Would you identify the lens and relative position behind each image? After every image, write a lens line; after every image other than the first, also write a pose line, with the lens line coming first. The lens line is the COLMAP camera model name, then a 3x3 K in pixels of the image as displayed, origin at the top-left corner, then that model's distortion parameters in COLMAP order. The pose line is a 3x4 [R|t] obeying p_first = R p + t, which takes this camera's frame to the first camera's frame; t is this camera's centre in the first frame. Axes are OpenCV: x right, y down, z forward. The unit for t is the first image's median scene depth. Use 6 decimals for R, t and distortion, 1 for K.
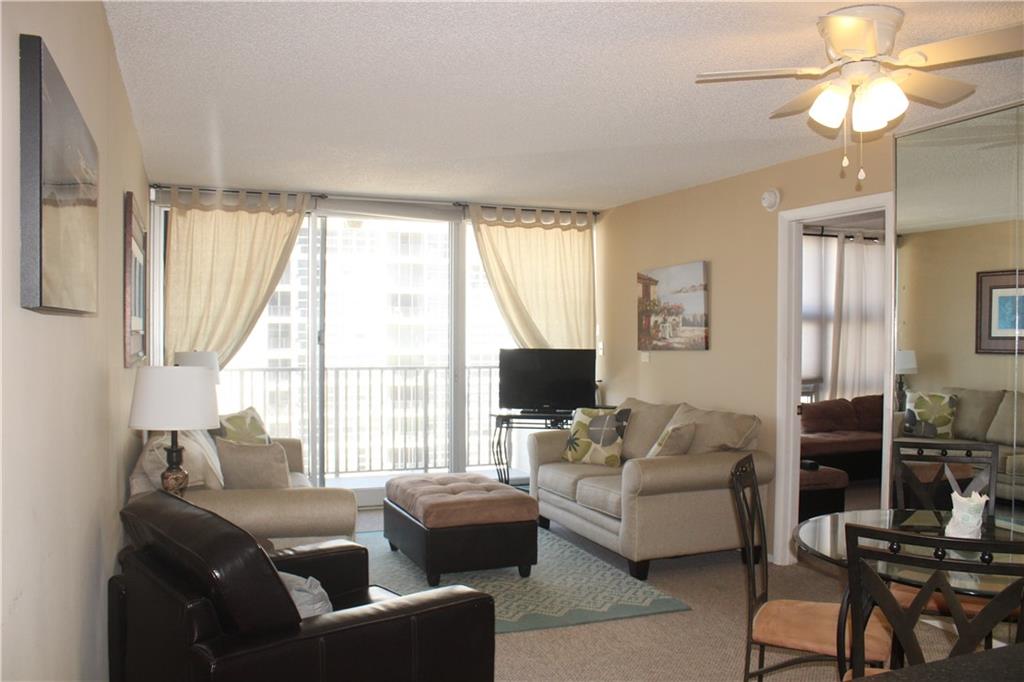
lens RADIAL K [[850.4, 0, 518.0], [0, 850.4, 342.0], [0, 0, 1]] dist [-0.168103, 0.152389]
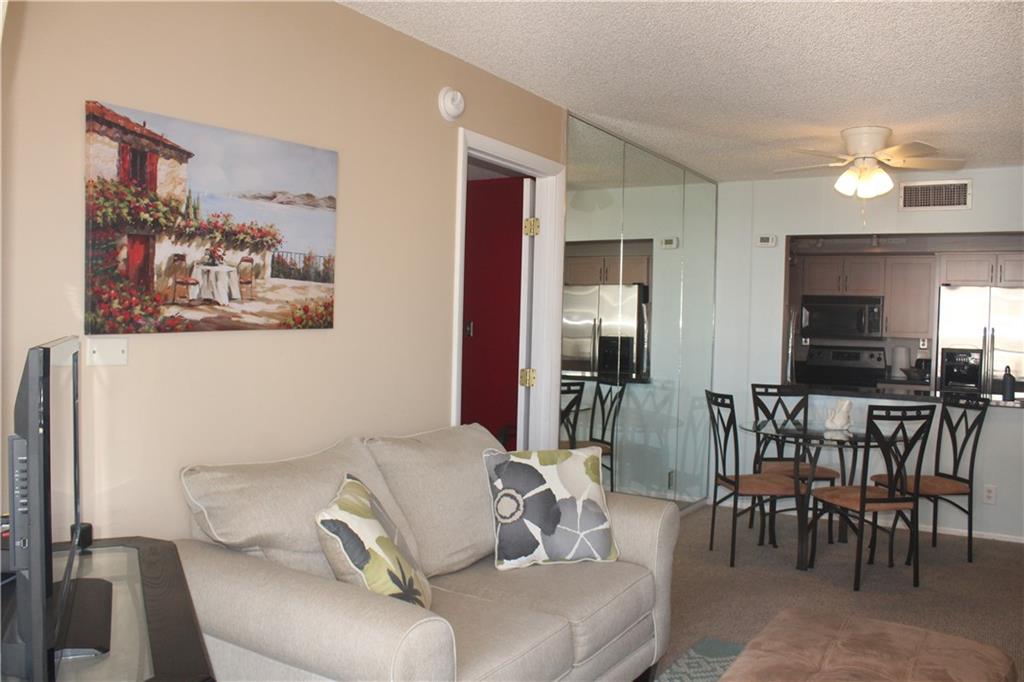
lens RADIAL K [[850.4, 0, 518.0], [0, 850.4, 342.0], [0, 0, 1]] dist [-0.168103, 0.152389]
pose [[-0.595254, -0.041111, 0.802485, -0.251843], [-0.021326, 0.999147, 0.035367, -0.002705], [-0.803254, 0.003938, -0.595623, 1.211107]]
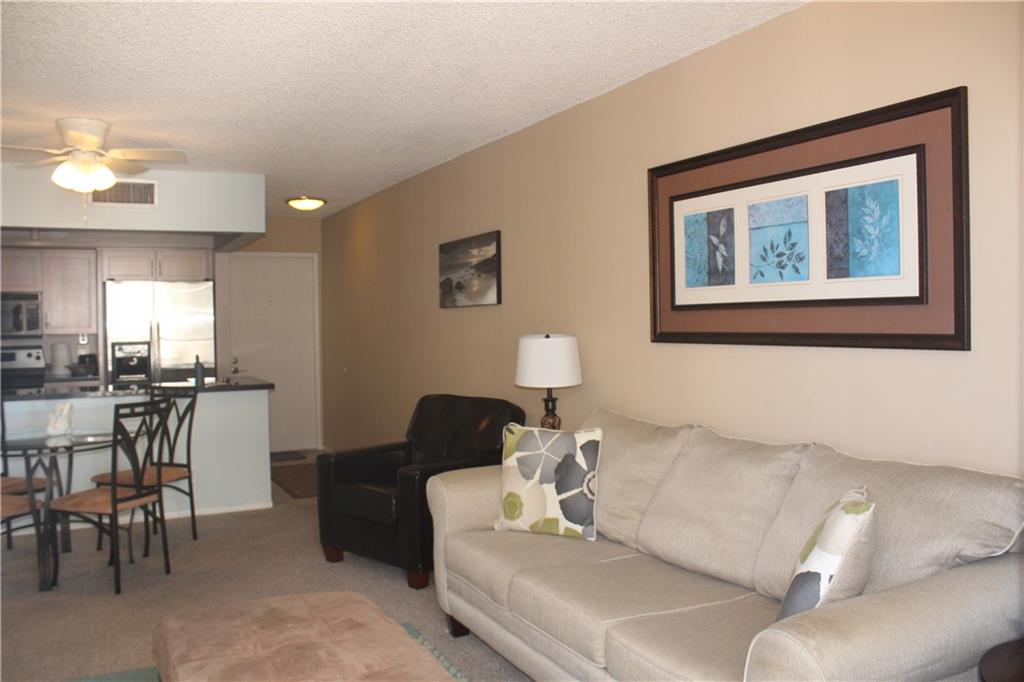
lens RADIAL K [[850.4, 0, 518.0], [0, 850.4, 342.0], [0, 0, 1]] dist [-0.168103, 0.152389]
pose [[-0.994783, 0.013306, -0.101143, -0.129370], [0.009419, 0.999202, 0.038817, -0.006513], [0.101579, 0.037662, -0.994114, 1.272221]]
